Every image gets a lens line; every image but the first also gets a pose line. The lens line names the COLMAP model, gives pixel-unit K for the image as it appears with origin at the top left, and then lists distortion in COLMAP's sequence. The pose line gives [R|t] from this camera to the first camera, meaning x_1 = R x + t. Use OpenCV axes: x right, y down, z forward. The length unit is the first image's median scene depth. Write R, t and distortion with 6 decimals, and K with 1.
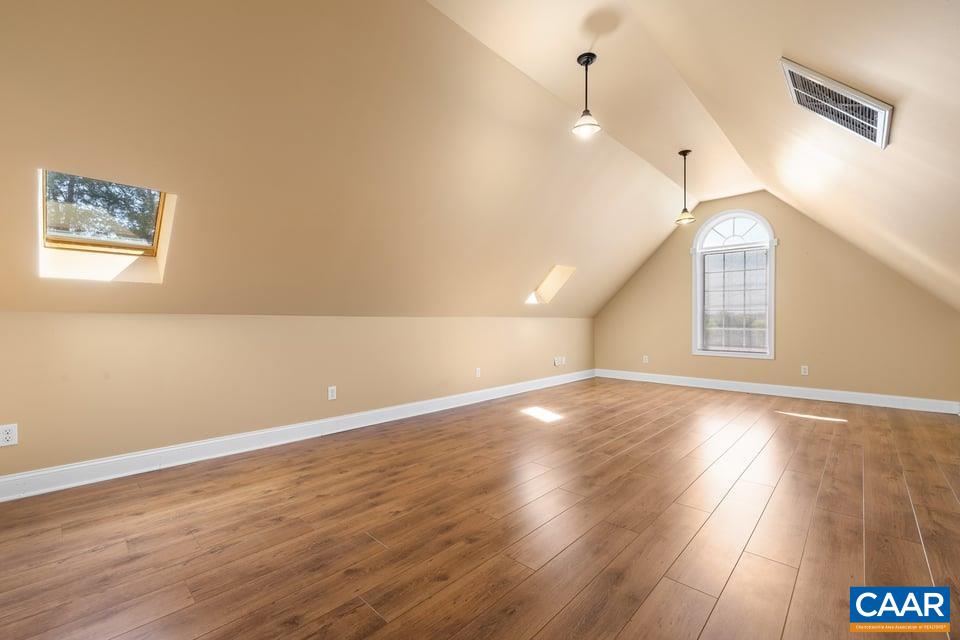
lens RADIAL K [[400.5, 0, 483.5], [0, 400.5, 326.5], [0, 0, 1]] dist [0.000381, -0.000132]
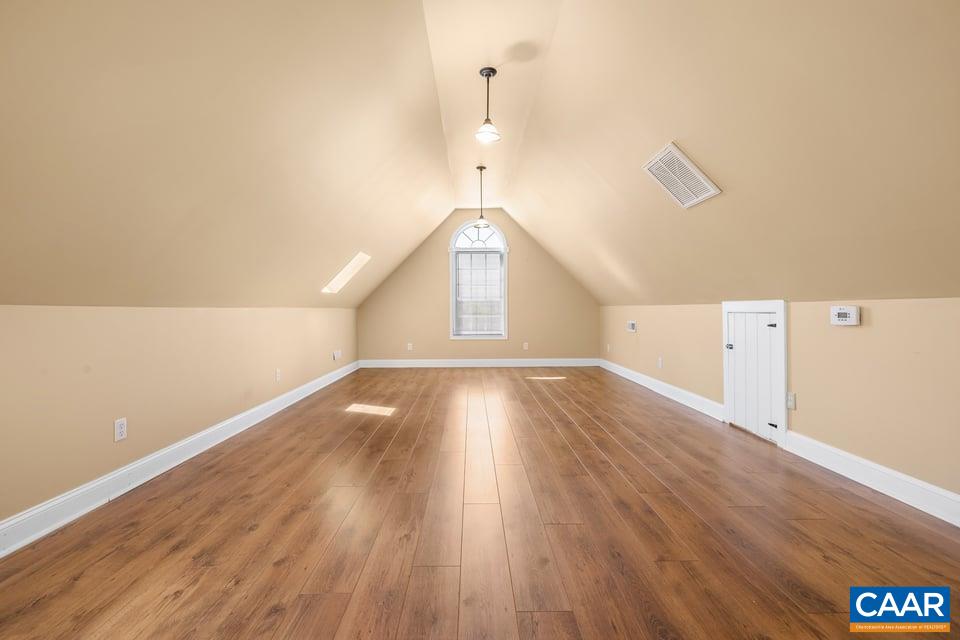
lens RADIAL K [[406.8, 0, 481.8], [0, 406.8, 318.3], [0, 0, 1]] dist [0.001373, 0.000390]
pose [[0.731400, -0.021559, 0.681608, -0.331244], [0.019032, 0.999756, 0.011199, -0.003273], [-0.681684, 0.004781, 0.731631, 0.123811]]
